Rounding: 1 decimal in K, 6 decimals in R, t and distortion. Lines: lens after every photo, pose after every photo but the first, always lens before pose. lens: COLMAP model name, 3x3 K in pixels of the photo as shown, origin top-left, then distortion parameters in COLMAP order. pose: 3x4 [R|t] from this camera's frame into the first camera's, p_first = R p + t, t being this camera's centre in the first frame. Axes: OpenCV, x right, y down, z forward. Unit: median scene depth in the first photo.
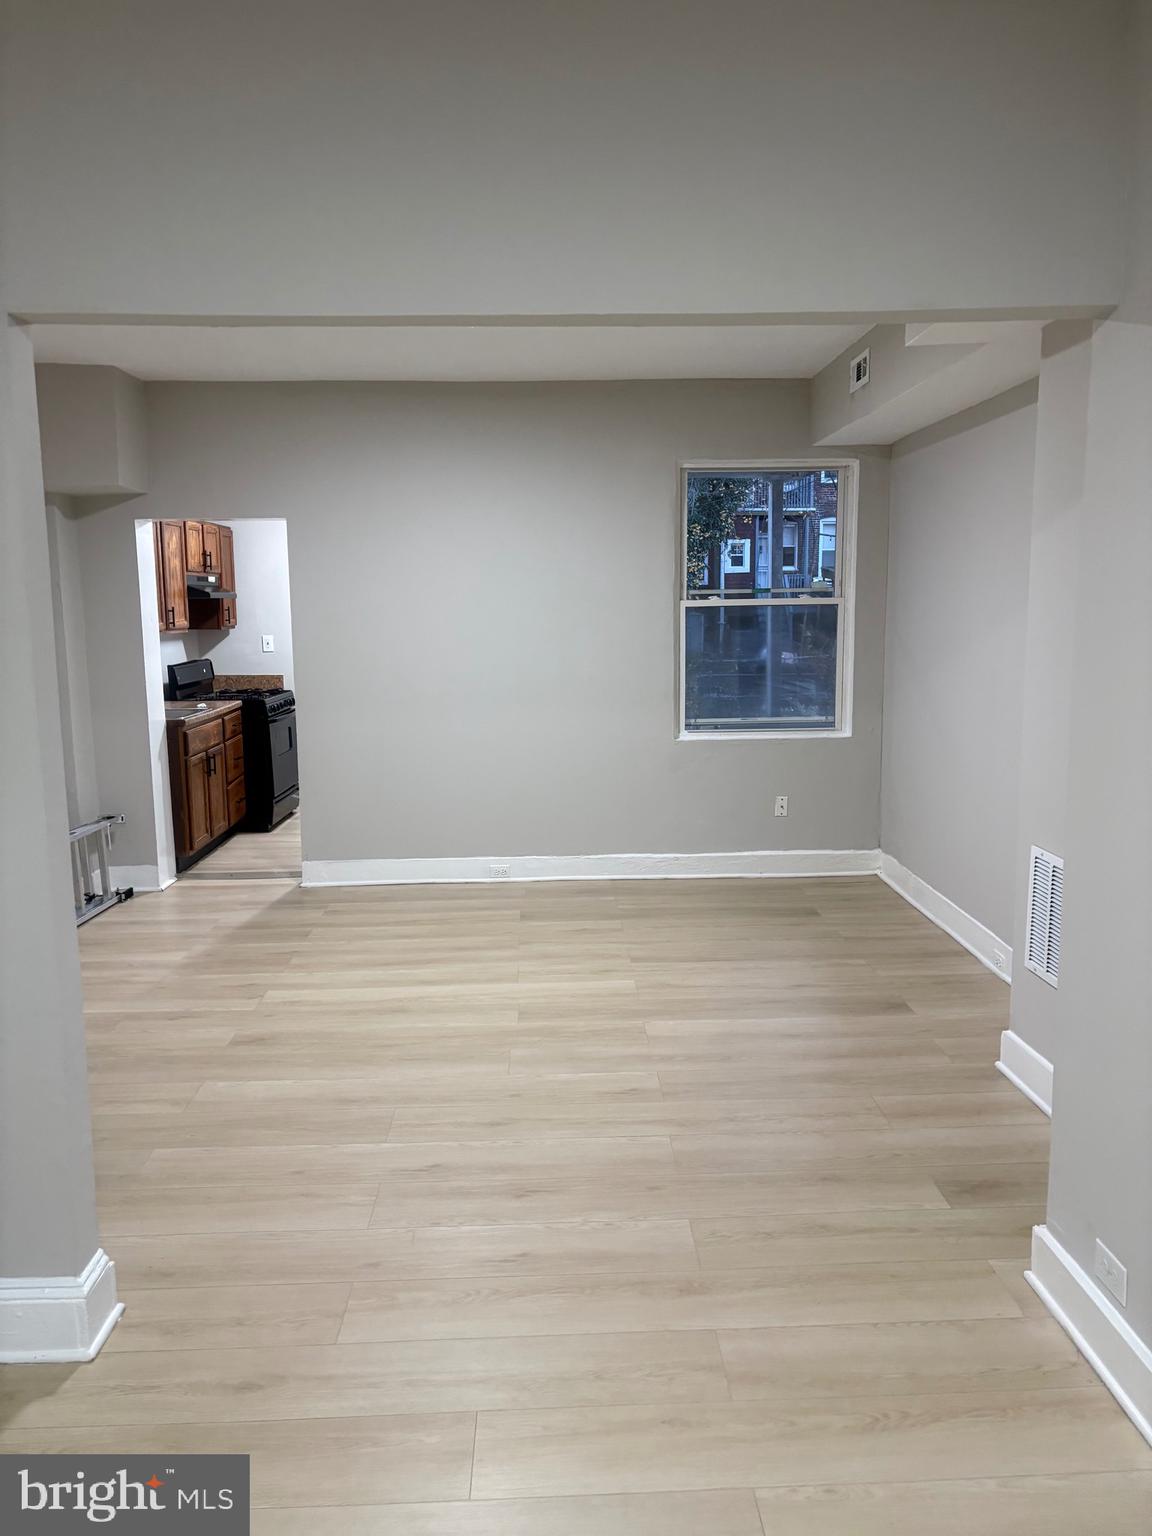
lens RADIAL K [[1174.6, 0, 576.0], [0, 1174.6, 768.0], [0, 0, 1]] dist [0.051074, -0.046912]
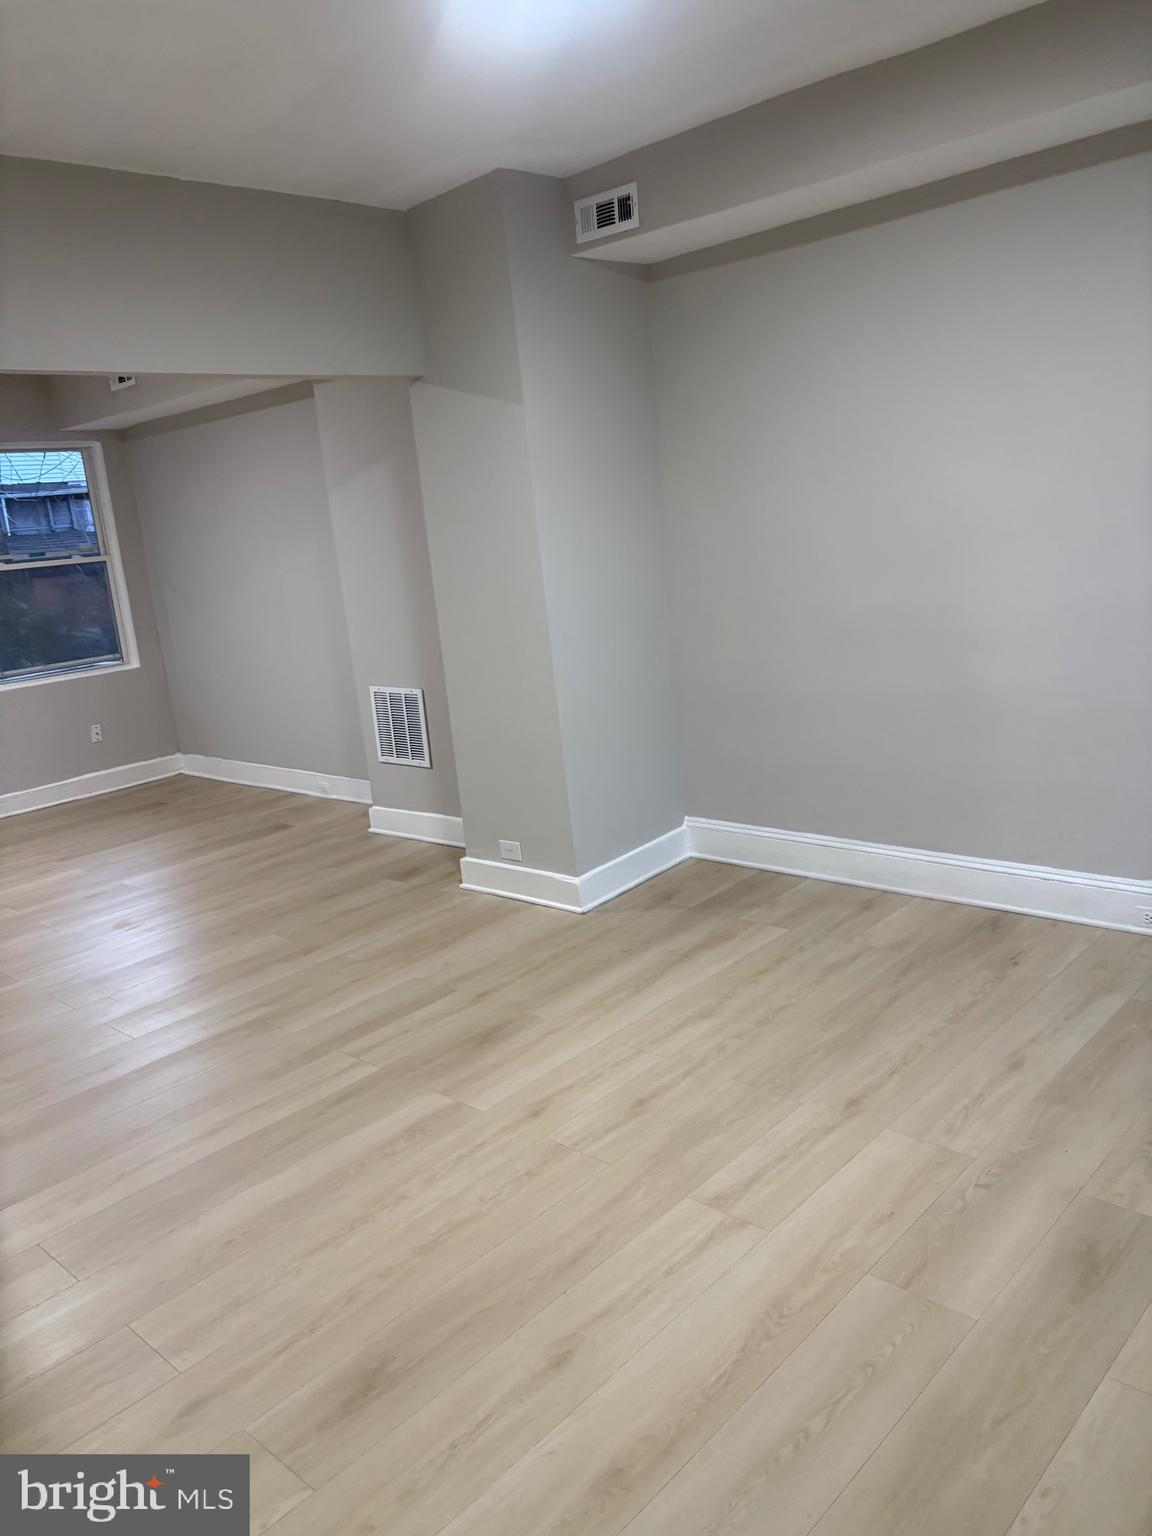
lens RADIAL K [[1174.6, 0, 576.0], [0, 1174.6, 768.0], [0, 0, 1]] dist [0.051074, -0.046912]
pose [[0.707755, -0.207923, 0.675168, -0.435601], [0.188758, 0.976619, 0.102889, 0.051174], [-0.680774, 0.054623, 0.730454, -0.305930]]
